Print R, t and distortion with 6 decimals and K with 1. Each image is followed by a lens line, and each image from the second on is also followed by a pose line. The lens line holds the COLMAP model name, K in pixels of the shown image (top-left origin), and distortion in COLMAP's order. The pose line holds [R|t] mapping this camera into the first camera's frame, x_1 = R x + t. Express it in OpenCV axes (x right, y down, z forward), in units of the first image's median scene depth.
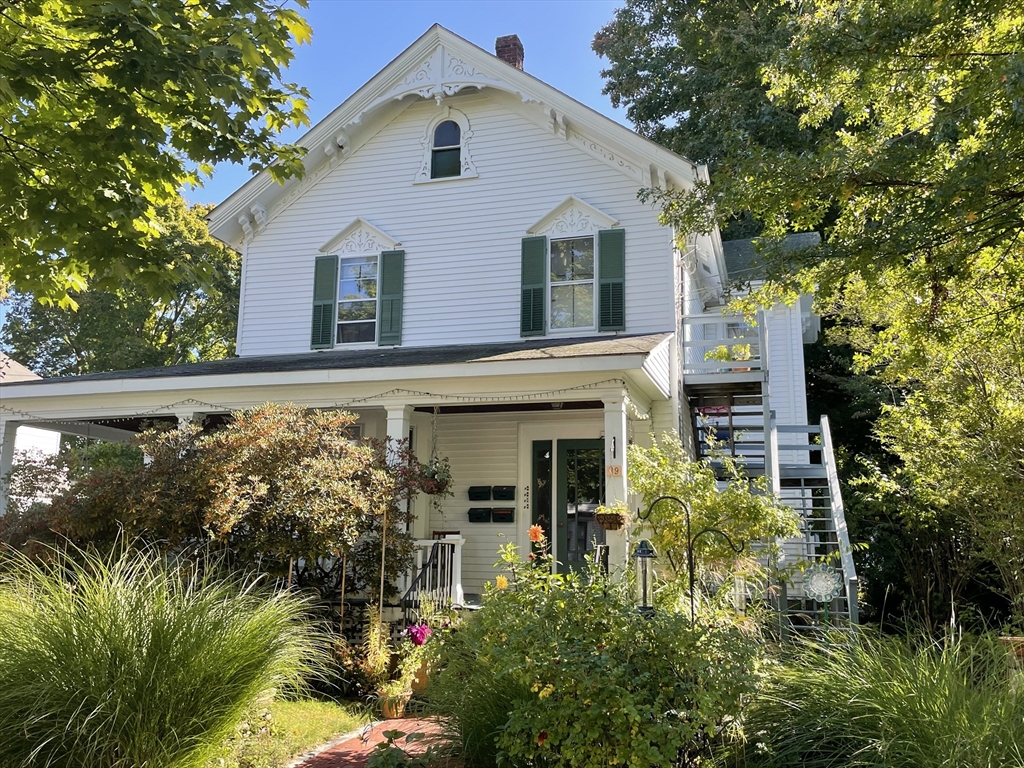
lens RADIAL K [[883.9, 0, 513.7], [0, 883.9, 383.7], [0, 0, 1]] dist [0.045640, -0.008210]
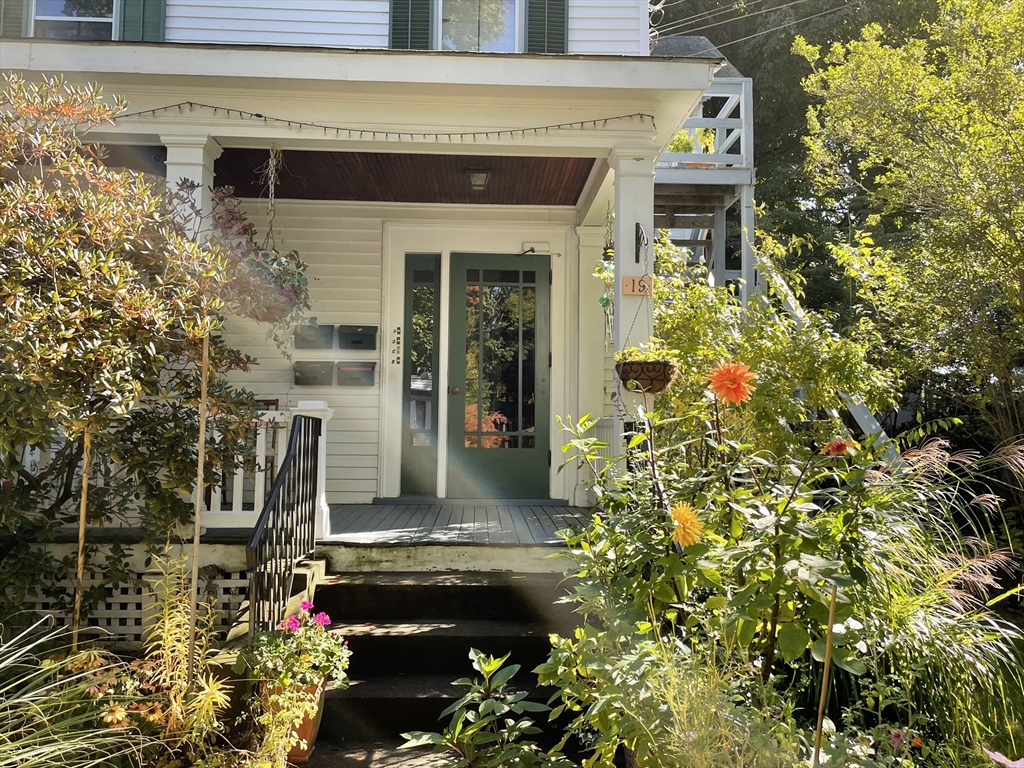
lens RADIAL K [[883.9, 0, 510.6], [0, 883.9, 383.6], [0, 0, 1]] dist [0.045640, -0.008210]
pose [[0.950245, 0.020297, 0.310840, -0.095796], [-0.060142, 0.991054, 0.119143, 0.075178], [-0.305641, -0.131910, 0.942965, 0.391894]]
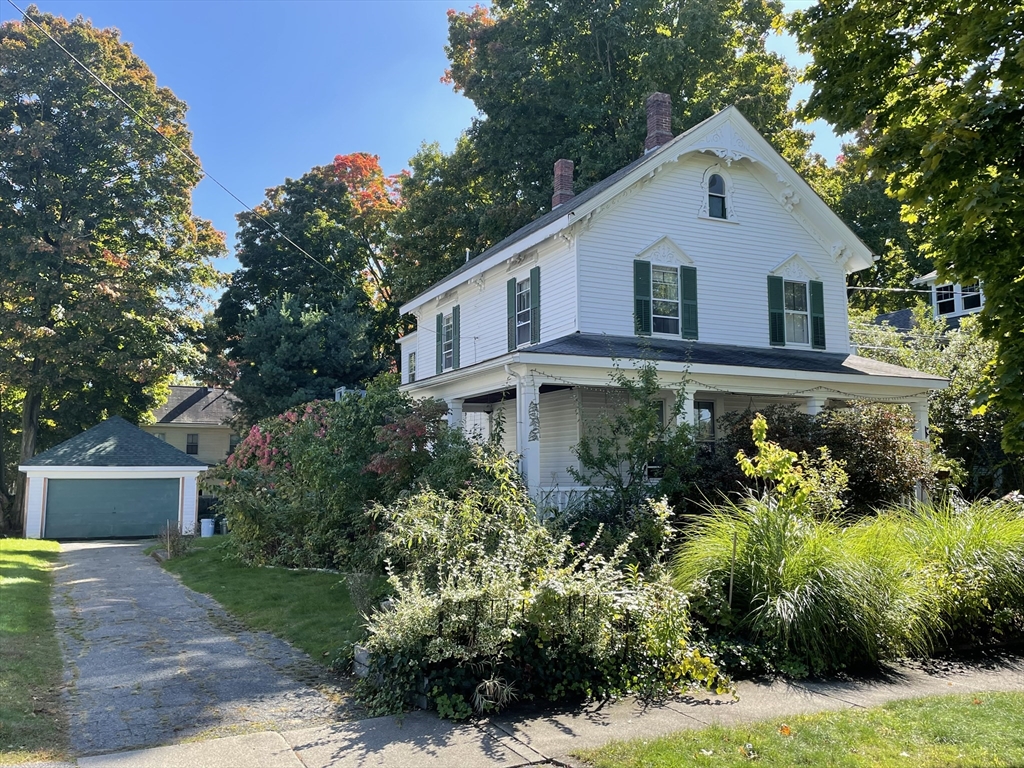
lens RADIAL K [[883.9, 0, 513.2], [0, 883.9, 383.0], [0, 0, 1]] dist [0.045640, -0.008210]
pose [[0.749390, 0.060777, 0.659334, -1.285355], [-0.114079, 0.992739, 0.038151, 0.001863], [-0.652227, -0.103806, 0.750882, 0.171624]]
